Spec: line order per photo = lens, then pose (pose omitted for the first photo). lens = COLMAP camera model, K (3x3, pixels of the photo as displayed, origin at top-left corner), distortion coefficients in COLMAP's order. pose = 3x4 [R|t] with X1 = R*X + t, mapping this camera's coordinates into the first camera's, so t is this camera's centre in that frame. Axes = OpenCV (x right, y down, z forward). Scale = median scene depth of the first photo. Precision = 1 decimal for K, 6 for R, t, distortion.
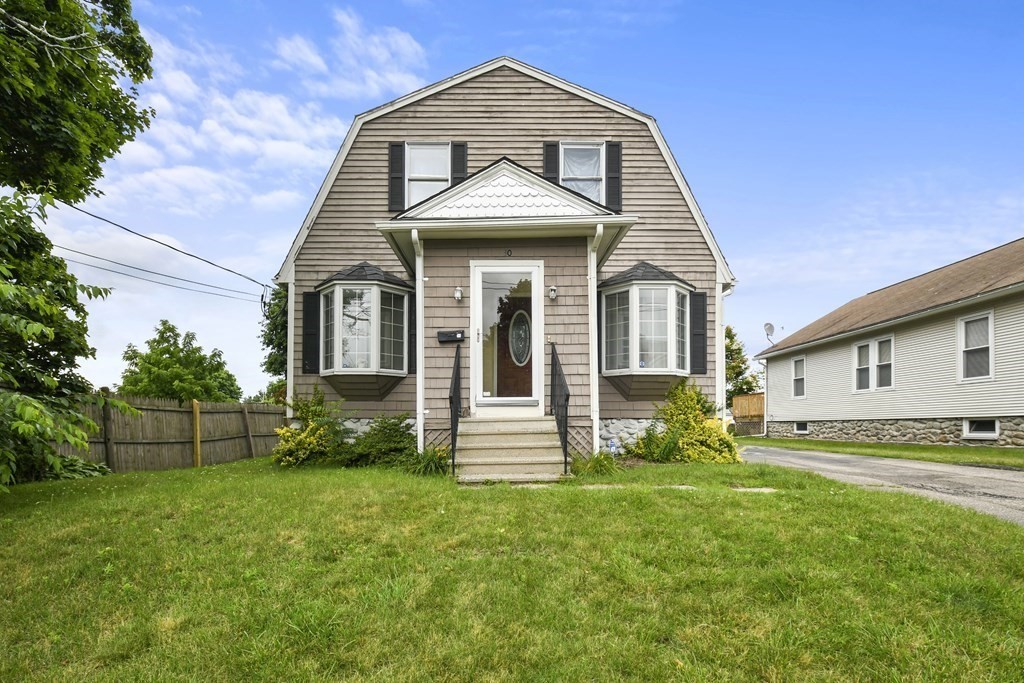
lens RADIAL K [[474.7, 0, 512.3], [0, 474.7, 418.6], [0, 0, 1]] dist [-0.003363, -0.000895]
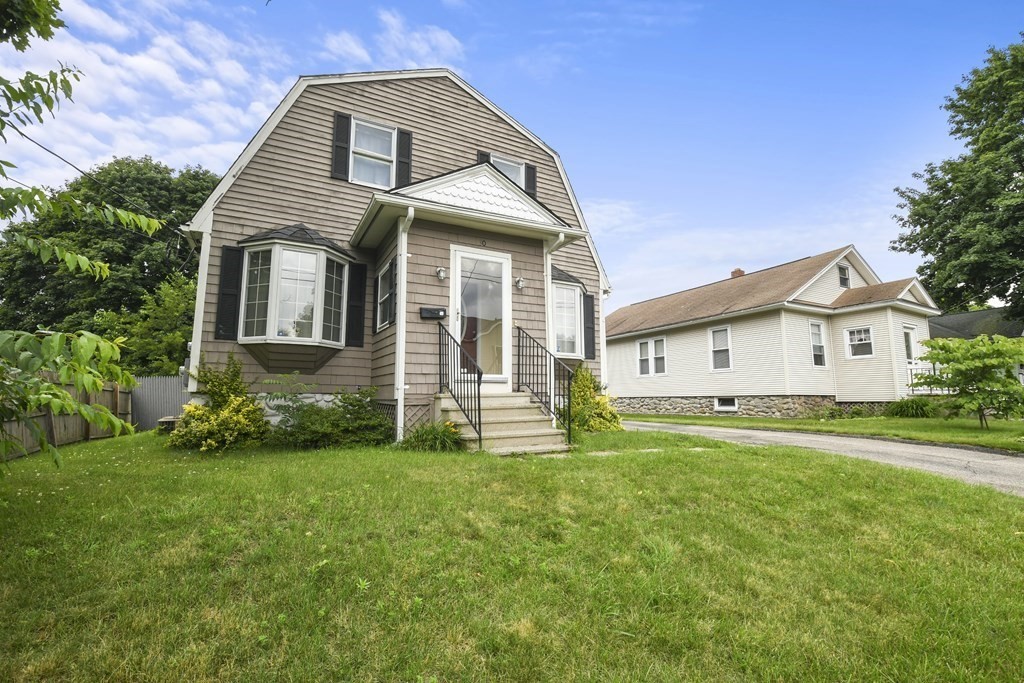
lens RADIAL K [[446.5, 0, 508.3], [0, 446.5, 345.2], [0, 0, 1]] dist [0.004981, -0.018633]
pose [[0.889762, 0.055944, 0.452983, -0.332624], [-0.004976, 0.993590, -0.112936, 0.002343], [-0.456398, 0.098232, 0.884337, 0.064576]]
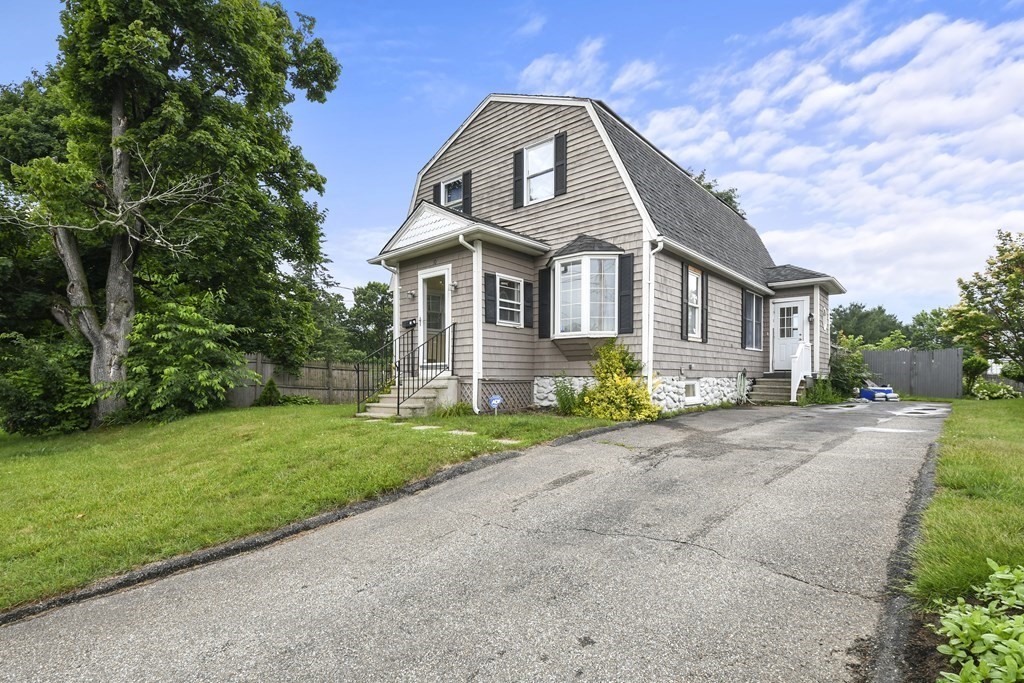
lens RADIAL K [[514.9, 0, 514.0], [0, 514.9, 382.2], [0, 0, 1]] dist [0.016001, -0.000257]
pose [[0.733904, 0.006131, -0.679225, 0.993956], [0.002900, 0.999922, 0.012159, -0.002391], [0.679247, -0.010893, 0.733829, 0.008122]]
